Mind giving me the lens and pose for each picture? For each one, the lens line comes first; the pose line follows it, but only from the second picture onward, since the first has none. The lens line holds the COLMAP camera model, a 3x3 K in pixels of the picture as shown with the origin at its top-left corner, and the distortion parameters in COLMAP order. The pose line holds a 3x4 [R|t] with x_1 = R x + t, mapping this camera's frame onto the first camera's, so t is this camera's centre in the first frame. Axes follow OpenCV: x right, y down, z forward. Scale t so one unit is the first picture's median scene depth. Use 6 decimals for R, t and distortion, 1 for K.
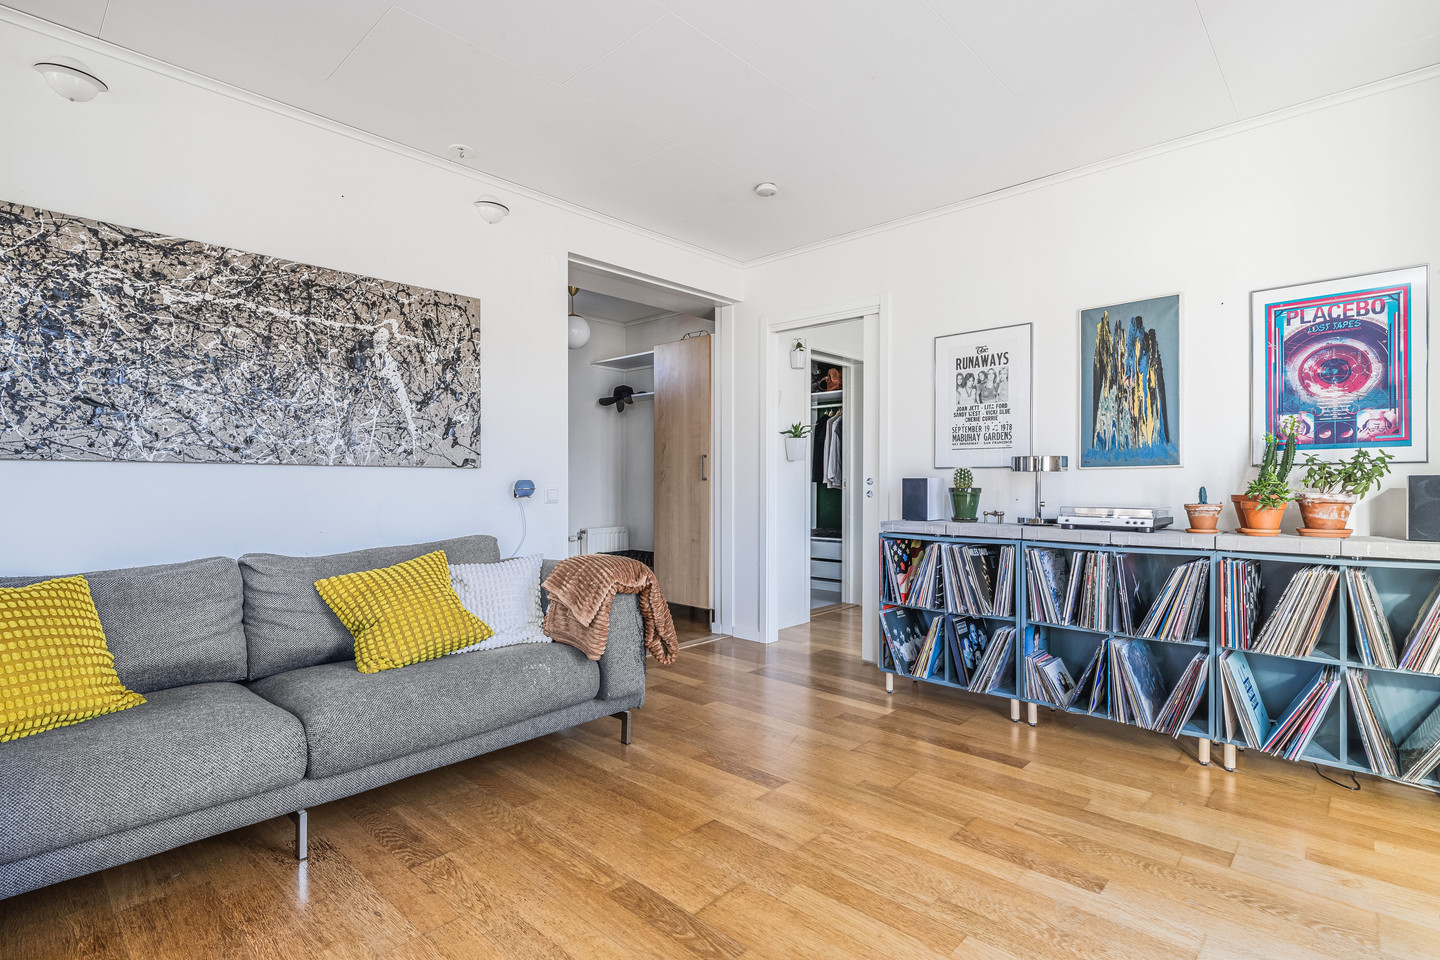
lens RADIAL K [[692.8, 0, 715.8], [0, 692.8, 490.6], [0, 0, 1]] dist [-0.001291, 0.000189]
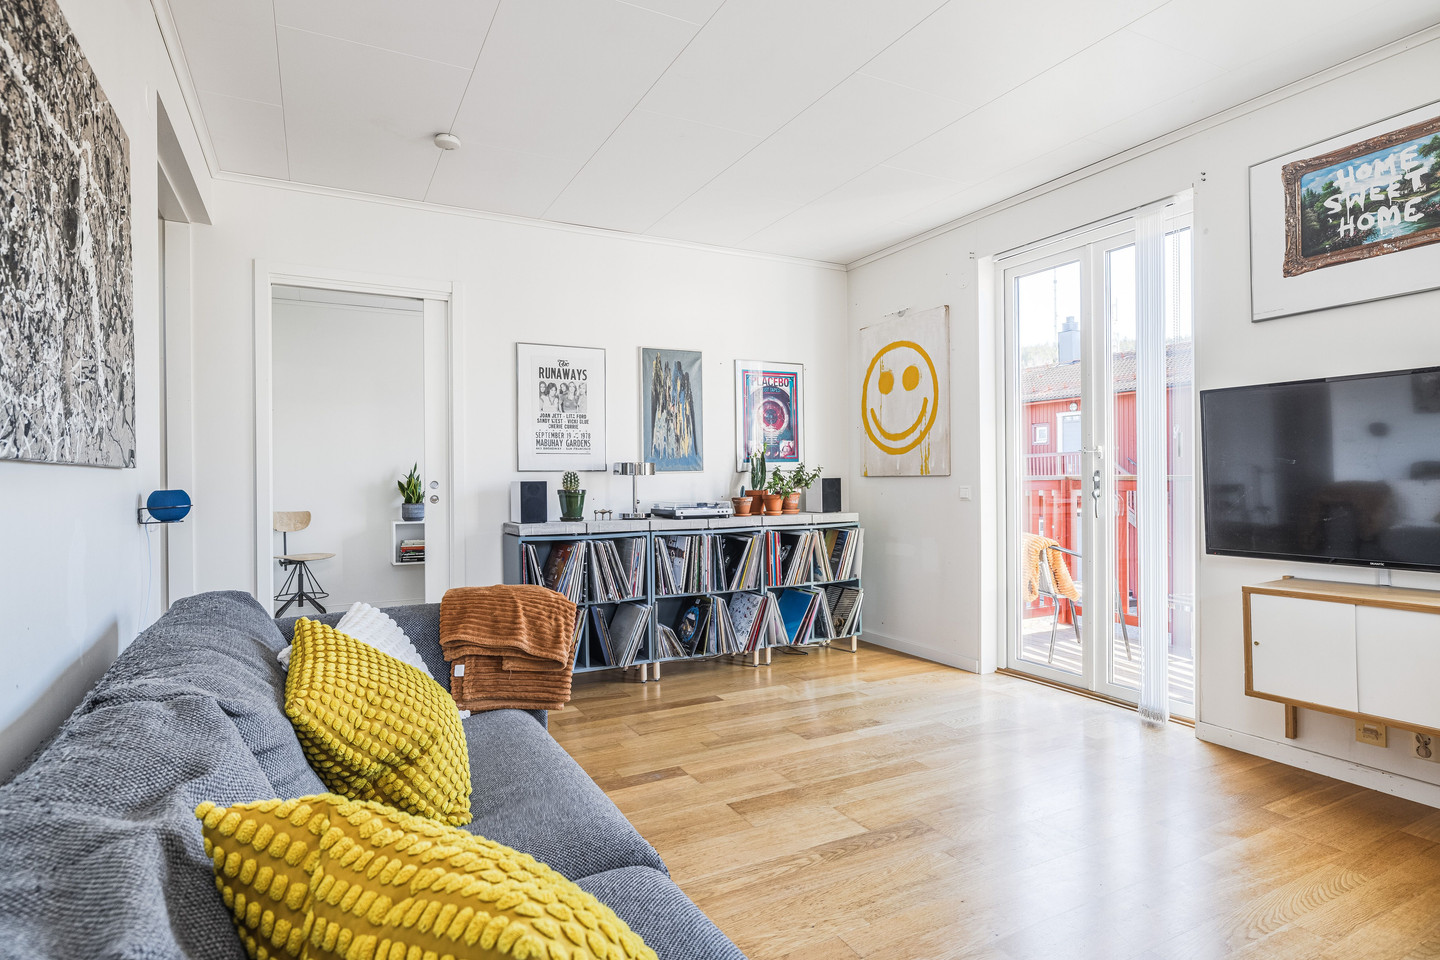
lens RADIAL K [[771.4, 0, 714.0], [0, 771.4, 476.1], [0, 0, 1]] dist [0.000396, 0.001445]
pose [[0.329912, -0.000707, 0.944011, -0.960237], [0.019804, 0.999785, -0.006172, -0.018281], [-0.943804, 0.020732, 0.329855, 0.525402]]
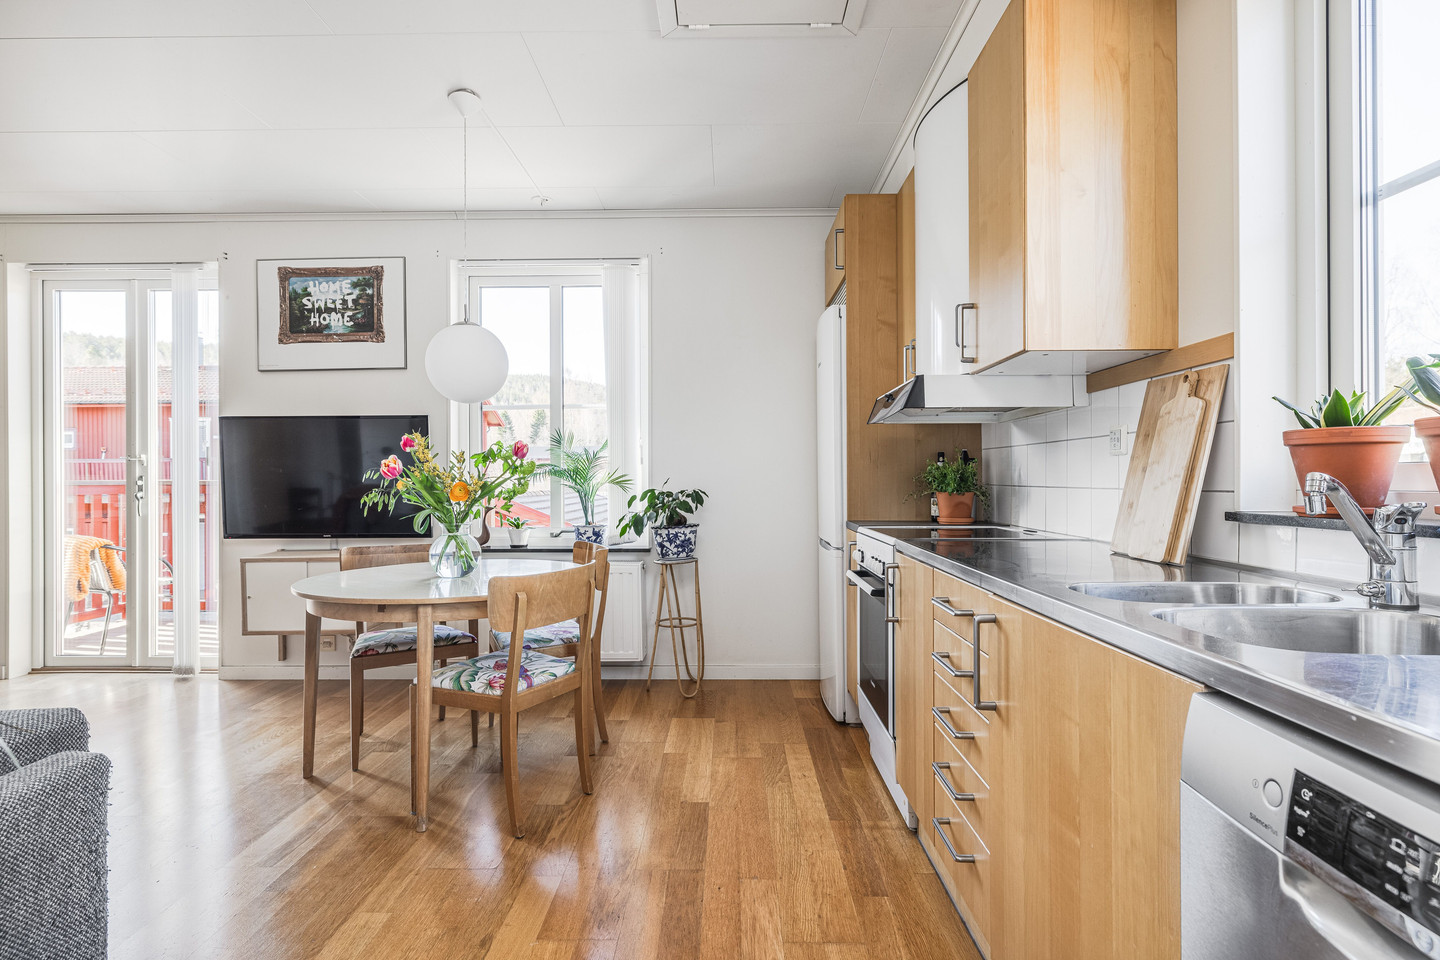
lens RADIAL K [[692.8, 0, 723.9], [0, 692.8, 482.1], [0, 0, 1]] dist [-0.001291, 0.000189]
pose [[-0.679711, -0.000343, 0.733480, -1.339508], [0.010932, 0.999884, 0.010599, -0.010835], [-0.733398, 0.015223, -0.679629, 0.414697]]
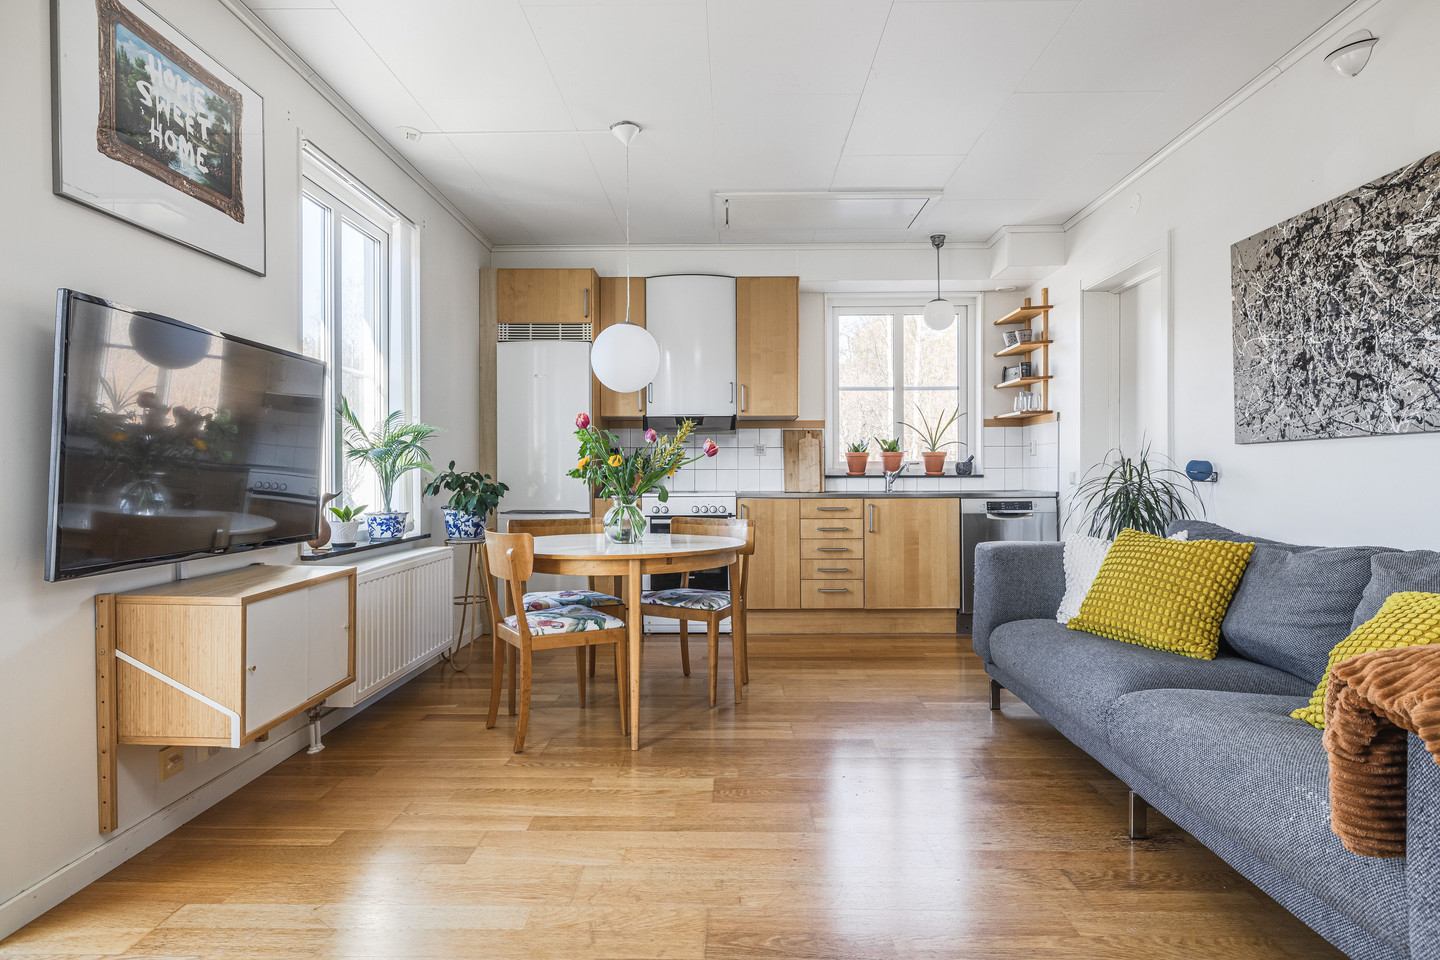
lens RADIAL K [[771.4, 0, 720.5], [0, 771.4, 477.8], [0, 0, 1]] dist [0.000396, 0.001445]
pose [[-0.738929, 0.002432, -0.673778, 0.442348], [-0.007872, 0.999894, 0.012242, 0.008162], [0.673737, 0.014350, -0.738832, 1.082801]]
